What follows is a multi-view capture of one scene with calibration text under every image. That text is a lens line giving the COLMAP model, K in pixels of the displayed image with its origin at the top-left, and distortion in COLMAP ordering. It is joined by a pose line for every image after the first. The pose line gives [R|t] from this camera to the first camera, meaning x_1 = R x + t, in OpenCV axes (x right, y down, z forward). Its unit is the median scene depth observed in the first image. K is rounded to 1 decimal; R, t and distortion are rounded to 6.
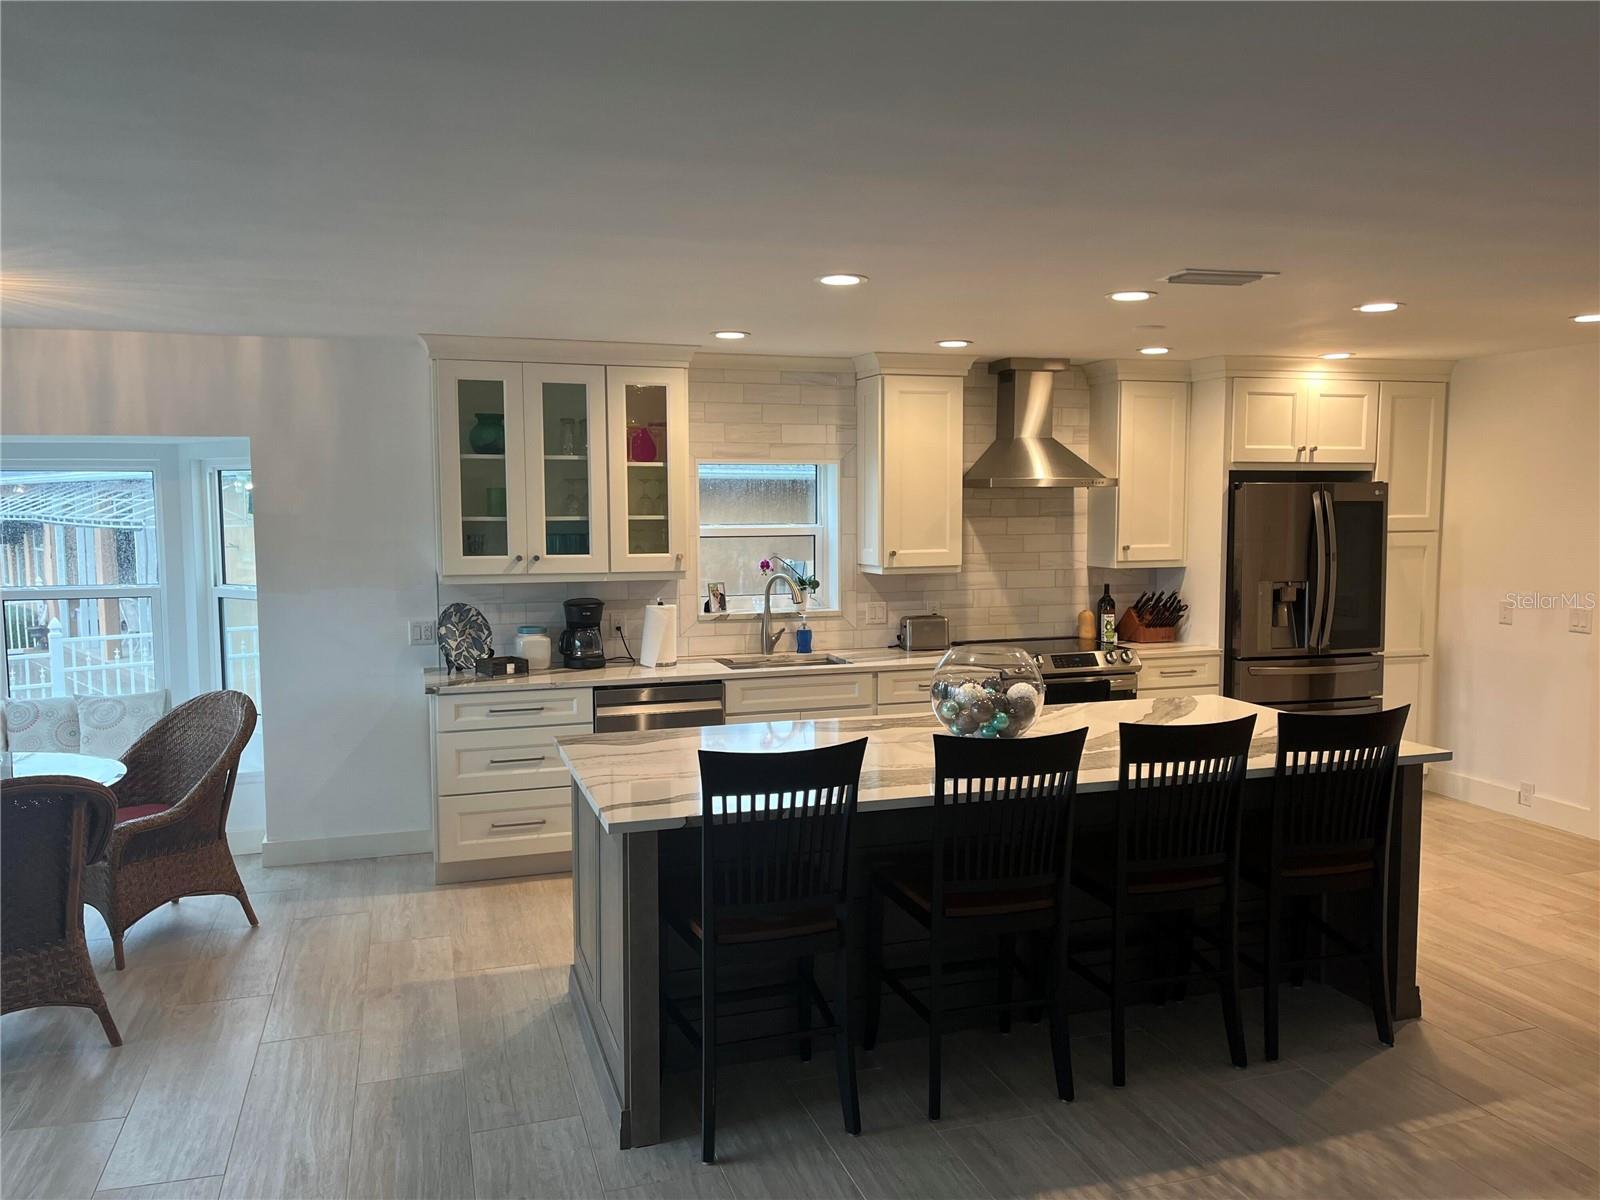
lens RADIAL K [[1211.3, 0, 792.6], [0, 1211.3, 598.2], [0, 0, 1]] dist [0.060892, -0.069866]
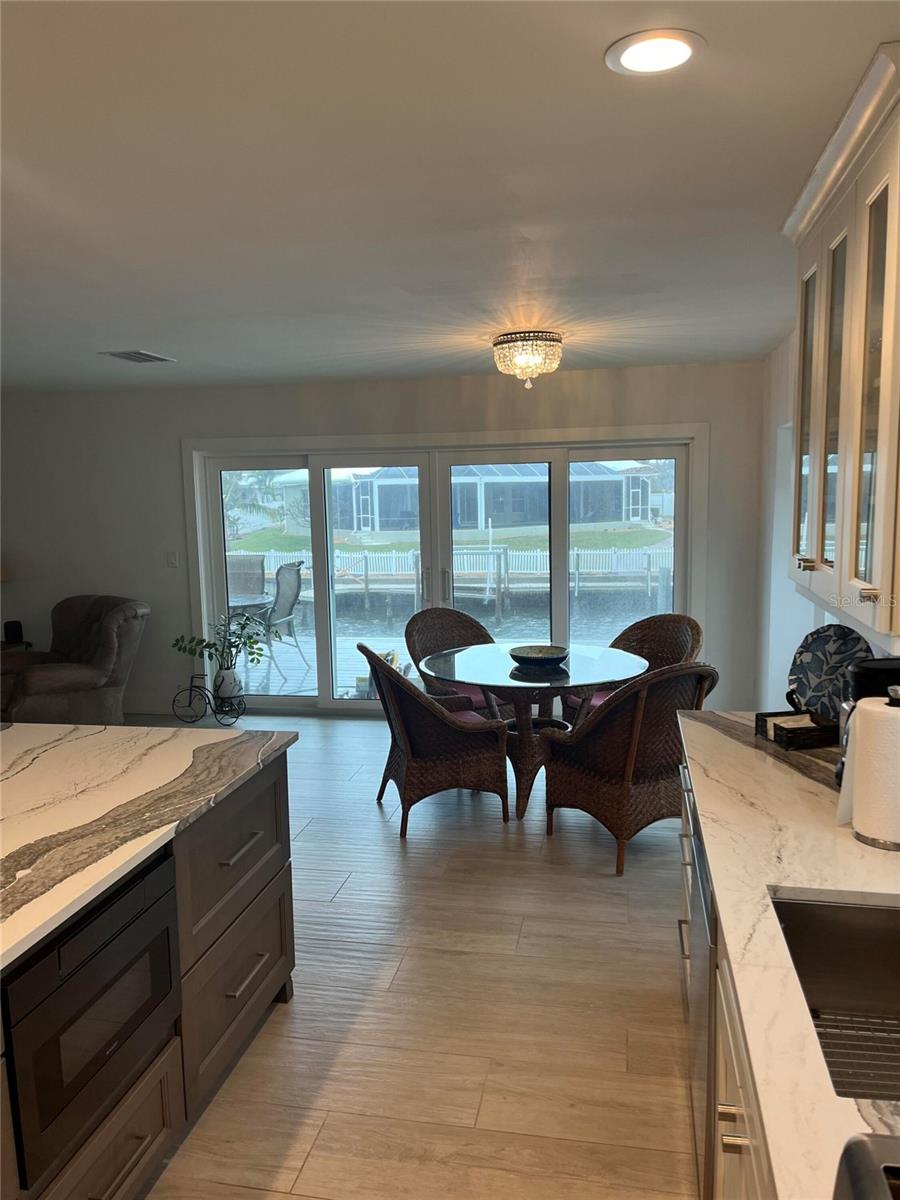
lens RADIAL K [[908.5, 0, 452.0], [0, 908.5, 601.6], [0, 0, 1]] dist [0.060892, -0.069866]
pose [[-0.483315, 0.130954, -0.865597, 0.215100], [-0.043543, 0.983929, 0.173169, -0.072635], [0.874363, 0.121386, -0.469846, 0.897785]]
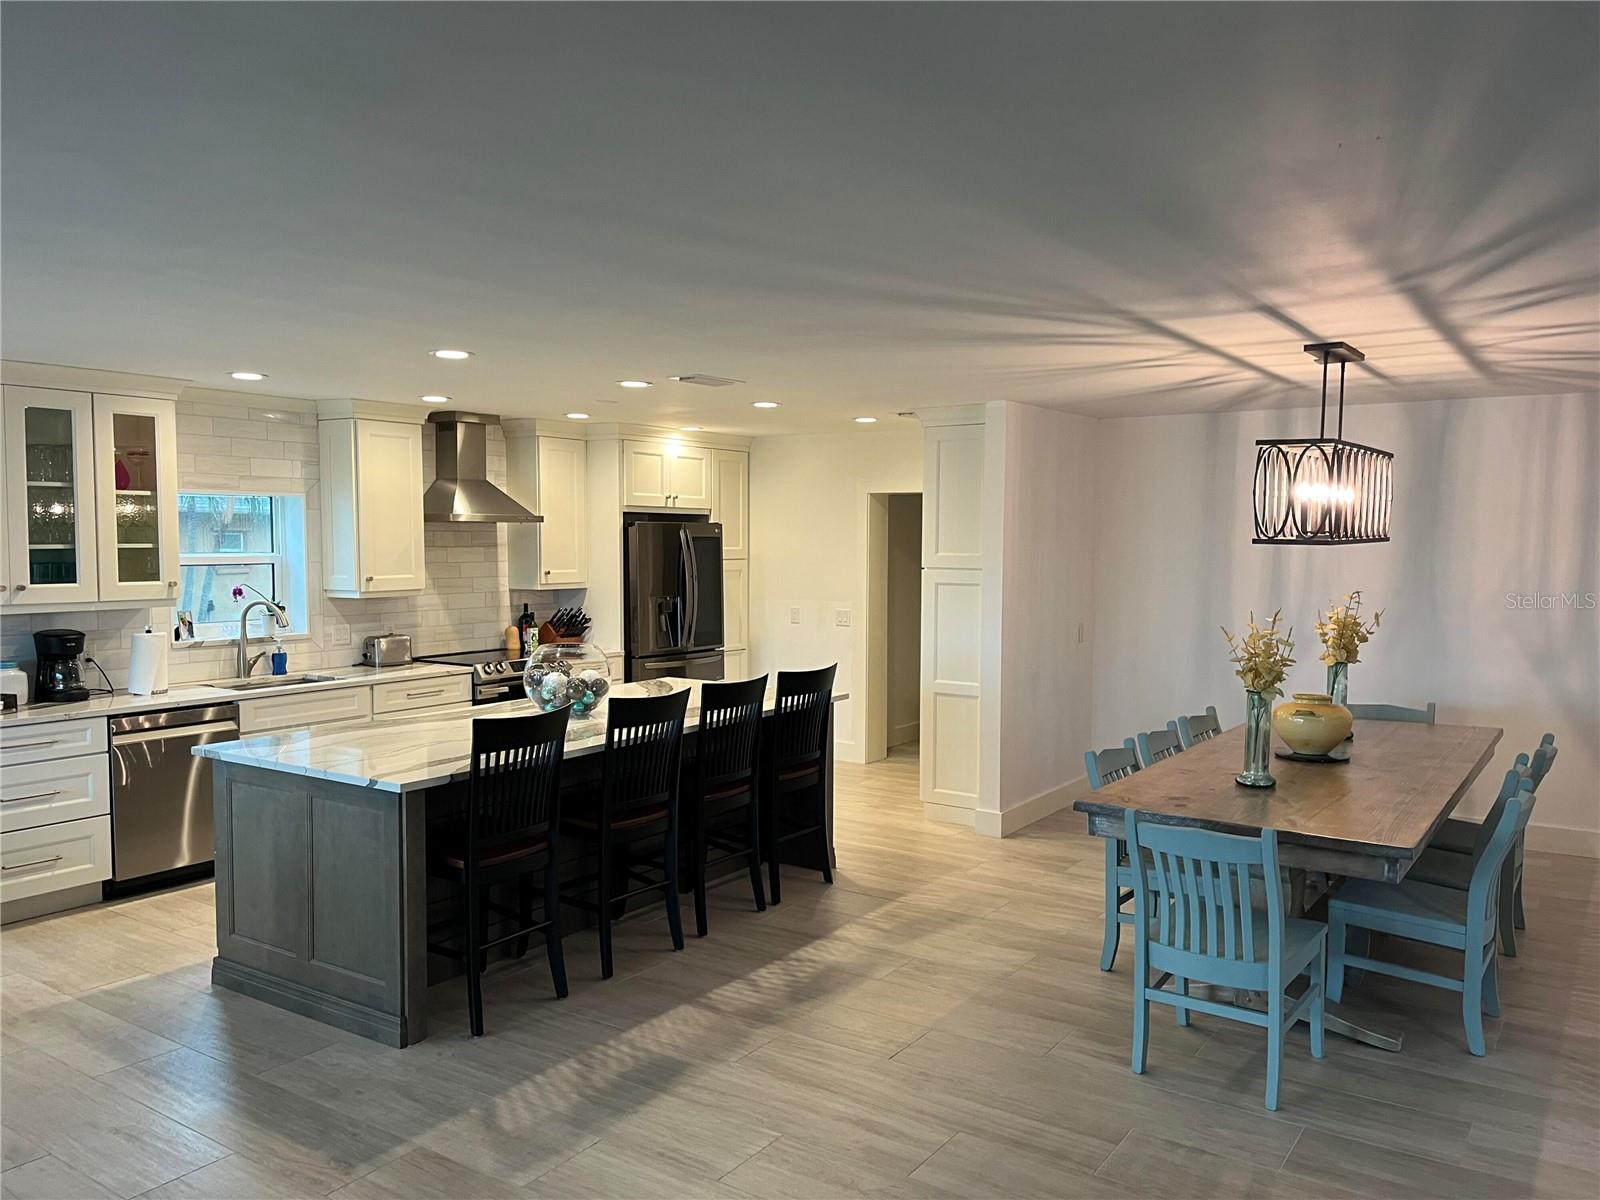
lens RADIAL K [[1211.3, 0, 802.5], [0, 1211.3, 602.1], [0, 0, 1]] dist [0.060892, -0.069866]
pose [[0.790763, -0.025829, 0.611578, -0.287413], [0.041797, 0.999056, -0.011850, 0.013932], [-0.610694, 0.034932, 0.791096, -0.128056]]
